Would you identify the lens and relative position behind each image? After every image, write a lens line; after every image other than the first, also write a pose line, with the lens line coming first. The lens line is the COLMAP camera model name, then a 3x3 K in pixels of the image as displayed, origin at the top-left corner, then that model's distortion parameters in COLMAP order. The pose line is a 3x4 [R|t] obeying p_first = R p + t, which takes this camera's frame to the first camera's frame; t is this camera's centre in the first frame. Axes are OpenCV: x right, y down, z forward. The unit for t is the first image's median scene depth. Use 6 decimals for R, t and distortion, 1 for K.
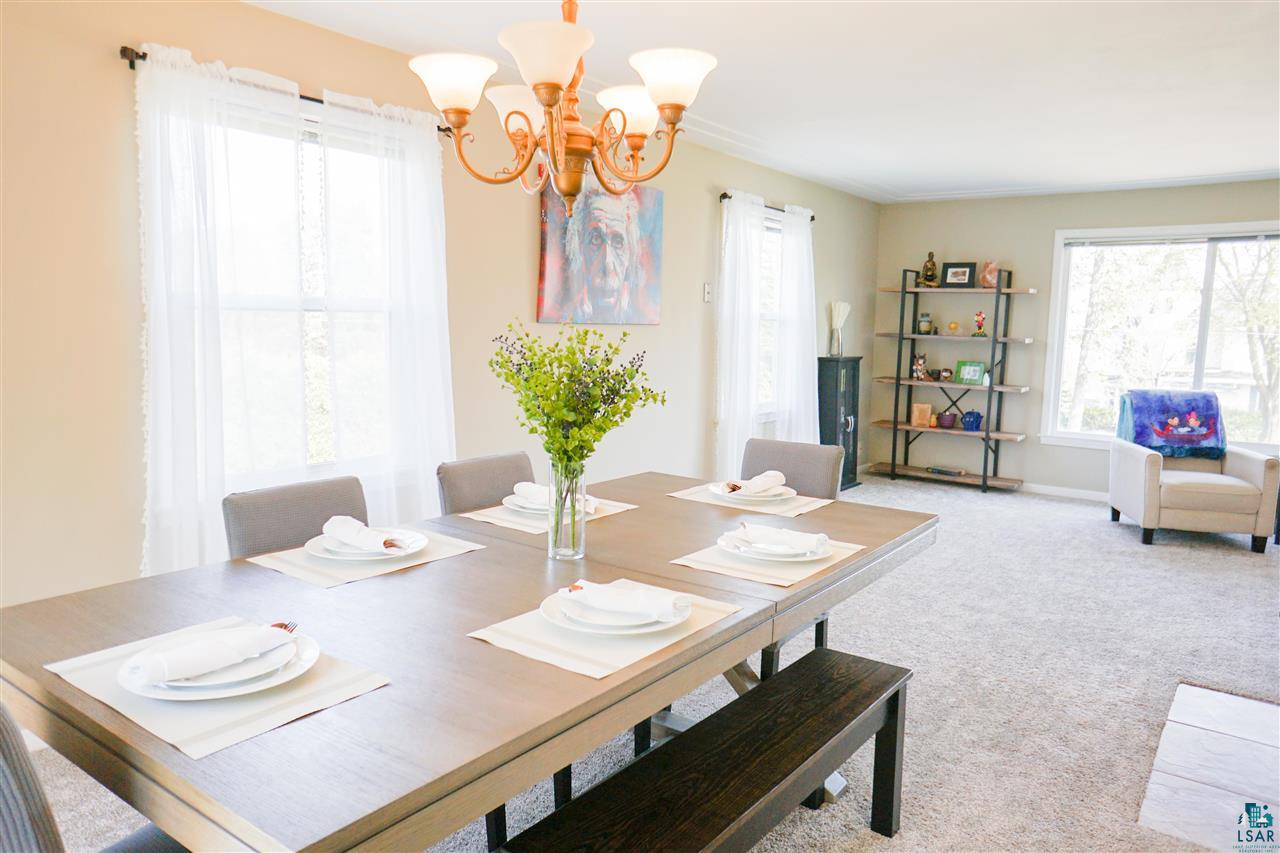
lens RADIAL K [[867.2, 0, 634.9], [0, 867.2, 427.1], [0, 0, 1]] dist [-0.071015, 0.095127]
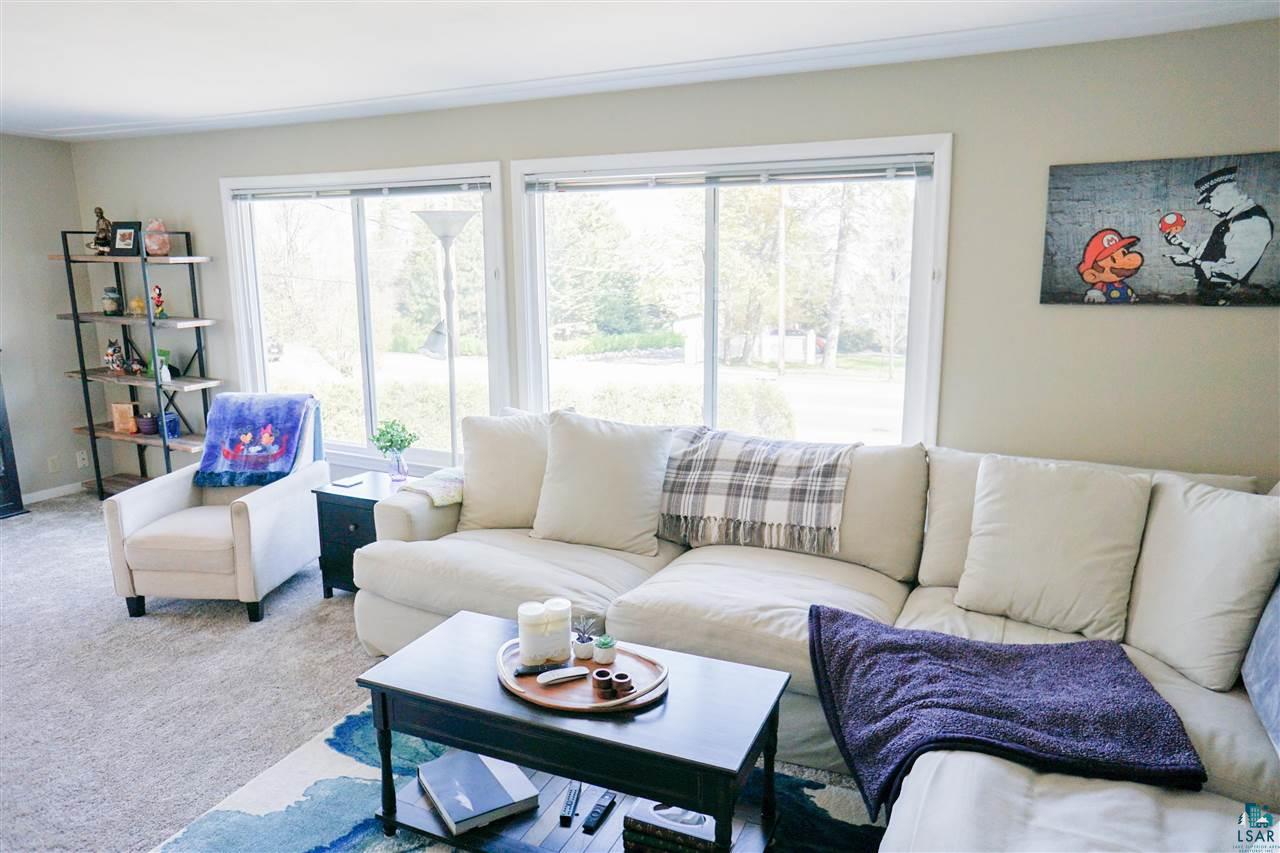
lens RADIAL K [[867.2, 0, 634.9], [0, 867.2, 427.1], [0, 0, 1]] dist [-0.071015, 0.095127]
pose [[0.986329, -0.052824, 0.156095, 0.850252], [0.039318, 0.995311, 0.088378, -0.070316], [-0.160031, -0.081032, 0.983780, 0.188832]]
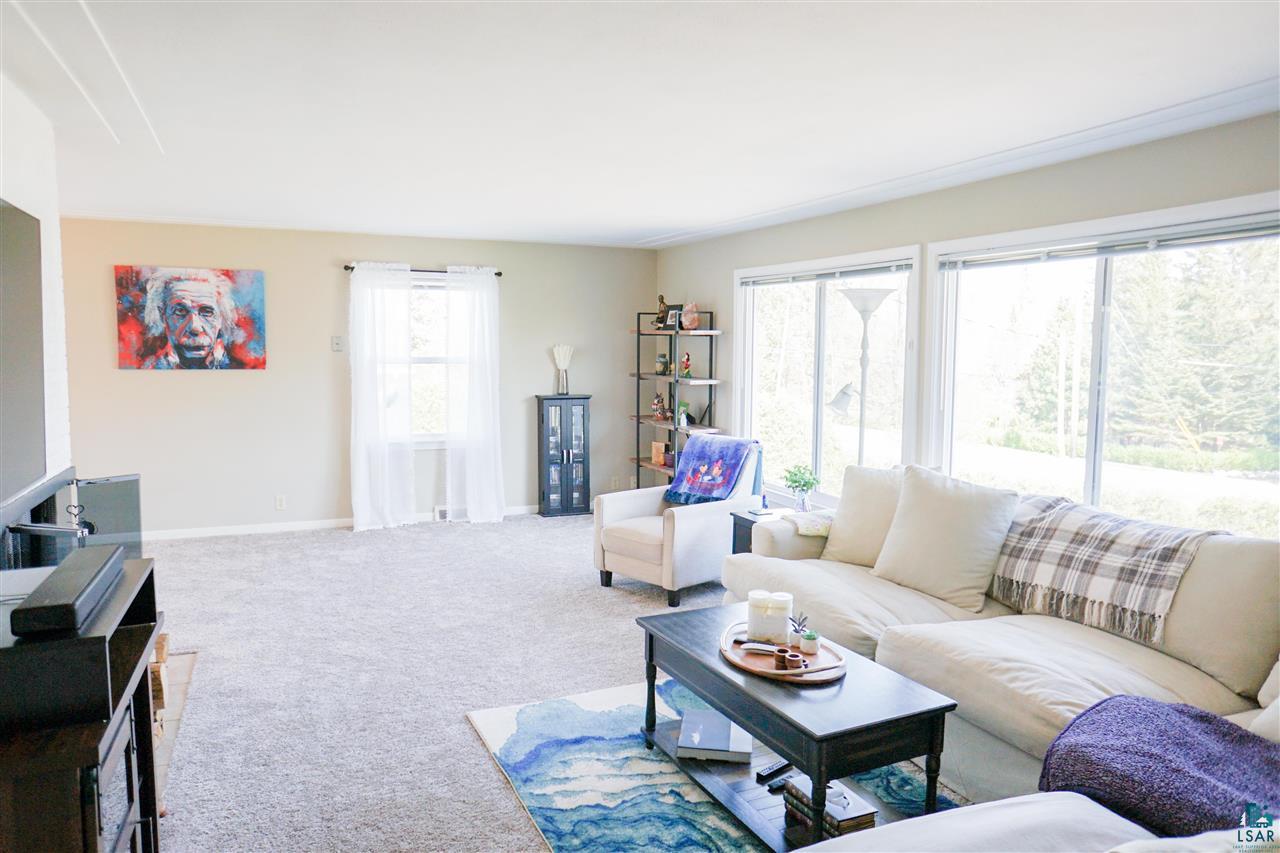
lens RADIAL K [[870.1, 0, 640.0], [0, 870.1, 426.5], [0, 0, 1]] dist [-0.044190, 0.090463]
pose [[0.862176, 0.040994, -0.504948, 1.059020], [-0.055546, 0.998361, -0.013790, -0.036779], [0.503555, 0.039937, 0.863040, 0.111770]]
